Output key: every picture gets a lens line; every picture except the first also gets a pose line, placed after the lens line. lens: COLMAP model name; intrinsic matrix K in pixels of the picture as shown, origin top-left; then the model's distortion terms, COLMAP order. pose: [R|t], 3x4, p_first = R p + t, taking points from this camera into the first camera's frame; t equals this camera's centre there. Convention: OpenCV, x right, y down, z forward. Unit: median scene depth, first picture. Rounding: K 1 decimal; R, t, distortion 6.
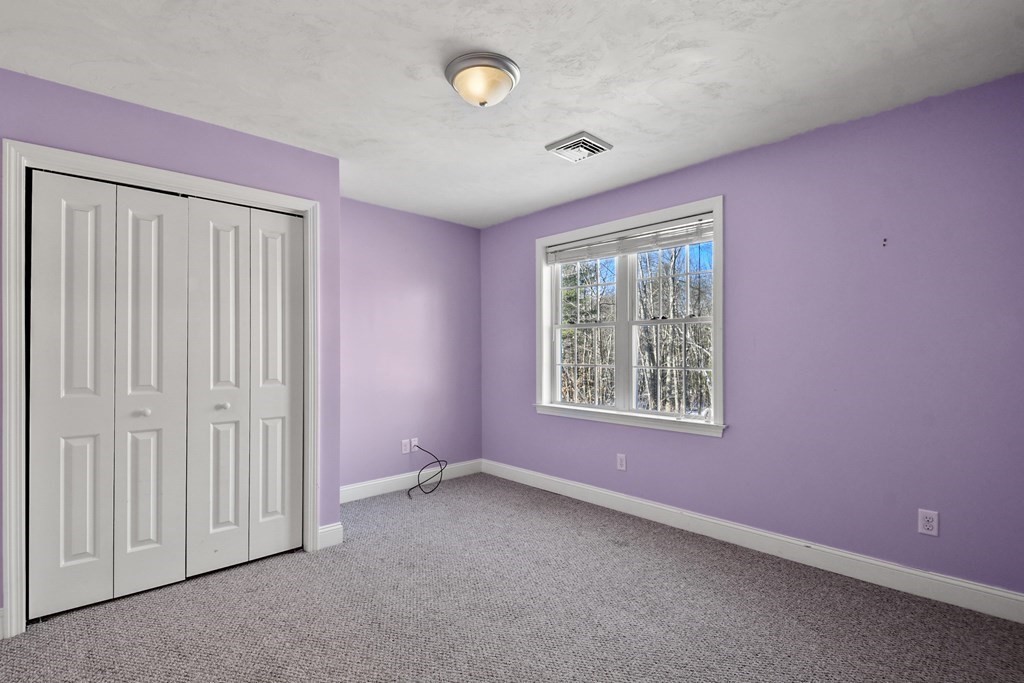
lens RADIAL K [[482.3, 0, 499.3], [0, 482.3, 345.0], [0, 0, 1]] dist [0.025300, -0.017836]
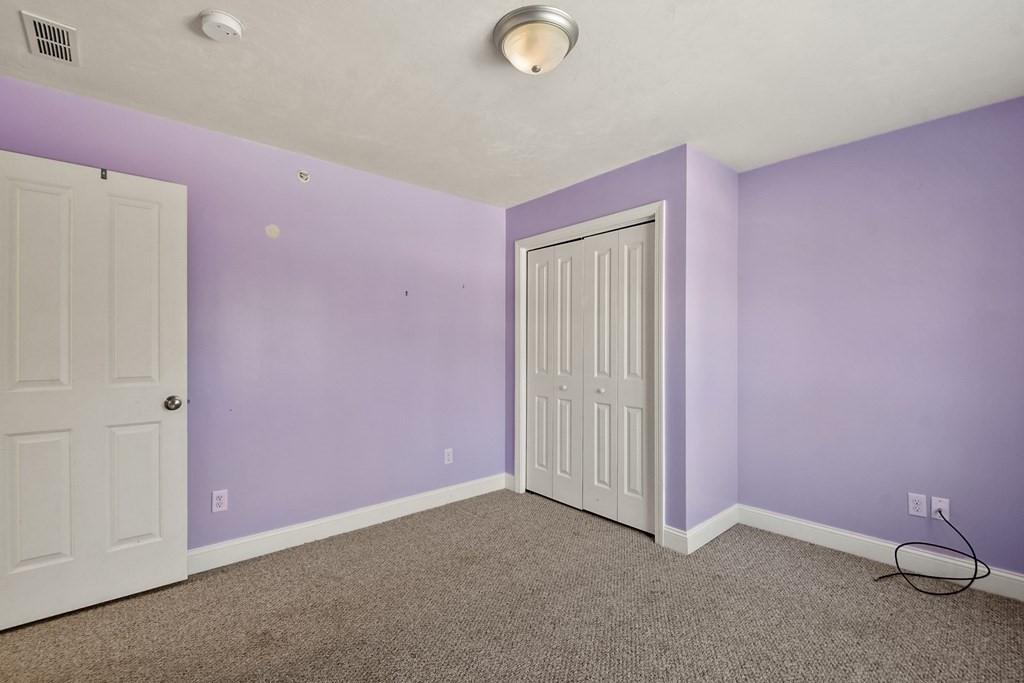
lens RADIAL K [[442.0, 0, 507.0], [0, 442.0, 346.9], [0, 0, 1]] dist [0.036193, -0.036634]
pose [[-0.027586, -0.002647, -0.999616, 0.591466], [0.001768, 0.999995, -0.002697, 0.010934], [0.999618, -0.001842, -0.027581, 0.743390]]
